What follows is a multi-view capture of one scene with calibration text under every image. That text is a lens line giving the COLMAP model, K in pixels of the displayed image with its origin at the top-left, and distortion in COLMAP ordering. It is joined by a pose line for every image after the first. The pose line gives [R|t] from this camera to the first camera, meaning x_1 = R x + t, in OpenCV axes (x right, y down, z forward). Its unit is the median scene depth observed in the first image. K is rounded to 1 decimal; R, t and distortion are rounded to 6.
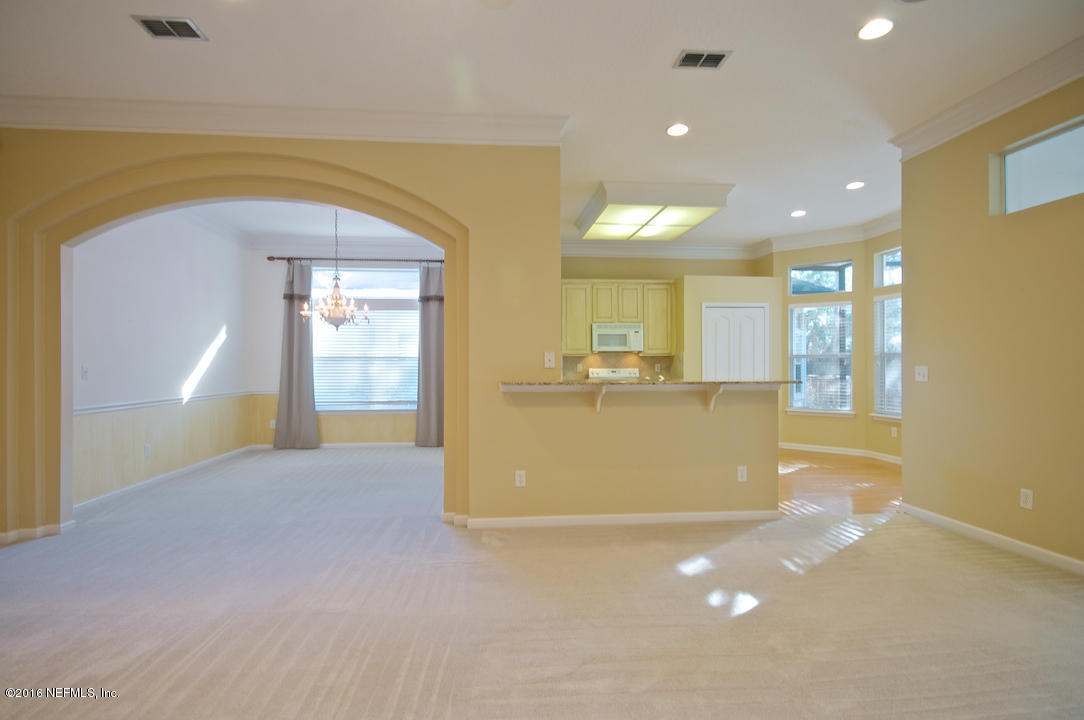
lens RADIAL K [[564.8, 0, 536.9], [0, 564.8, 357.9], [0, 0, 1]] dist [0.048931, 0.001300]
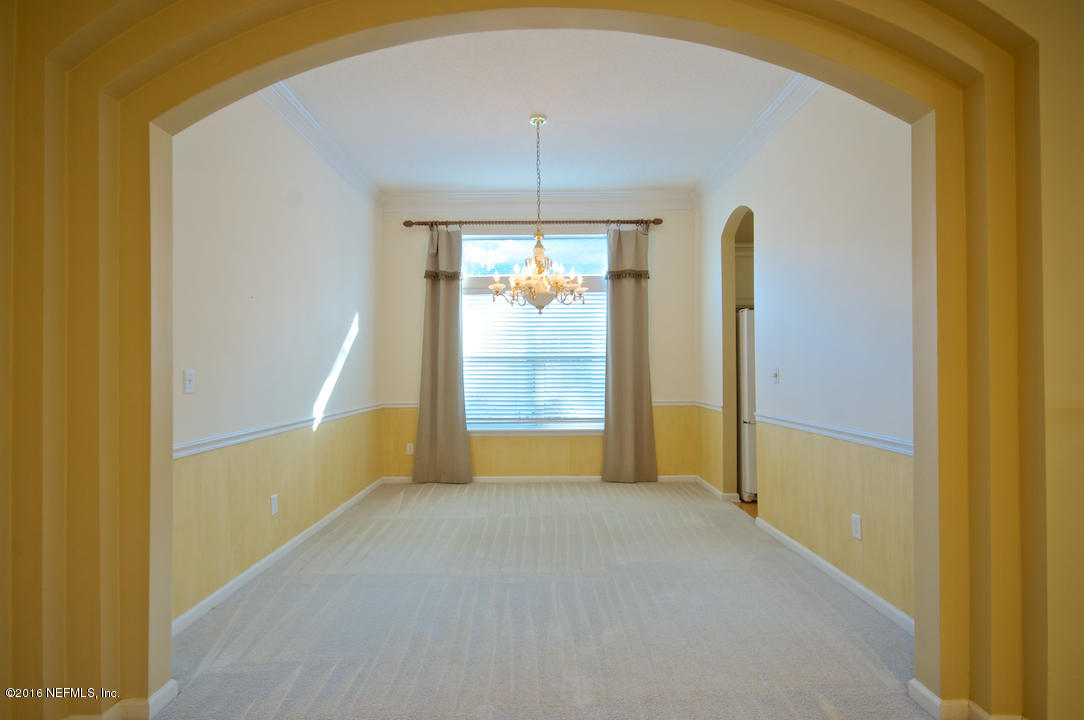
lens RADIAL K [[564.8, 0, 540.0], [0, 564.8, 359.7], [0, 0, 1]] dist [0.048931, 0.001300]
pose [[0.996741, -0.004787, -0.080521, -0.238150], [0.004533, 0.999984, -0.003342, 0.004015], [0.080535, 0.002966, 0.996747, 0.286017]]
